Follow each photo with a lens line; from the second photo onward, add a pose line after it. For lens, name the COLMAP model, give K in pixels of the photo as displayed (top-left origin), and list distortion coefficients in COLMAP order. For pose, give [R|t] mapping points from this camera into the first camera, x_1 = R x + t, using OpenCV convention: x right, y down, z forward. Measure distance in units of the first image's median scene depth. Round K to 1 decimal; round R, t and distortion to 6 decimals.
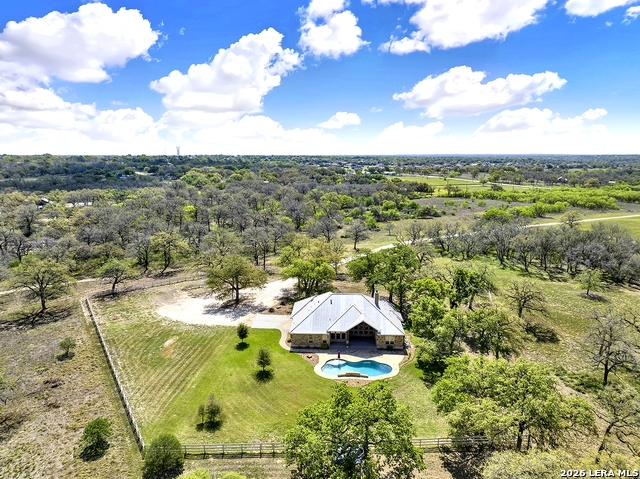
lens RADIAL K [[449.5, 0, 320.0], [0, 449.5, 239.5], [0, 0, 1]] dist [-0.020258, -0.003154]
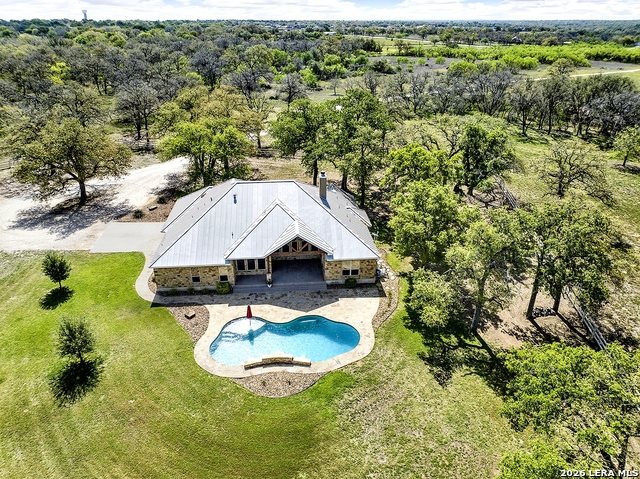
lens RADIAL K [[449.5, 0, 320.0], [0, 449.5, 239.5], [0, 0, 1]] dist [-0.020258, -0.003154]
pose [[0.991037, -0.058493, 0.120102, 0.049836], [0.024556, 0.963489, 0.266620, 0.043919], [-0.131312, -0.261281, 0.956289, 0.427980]]
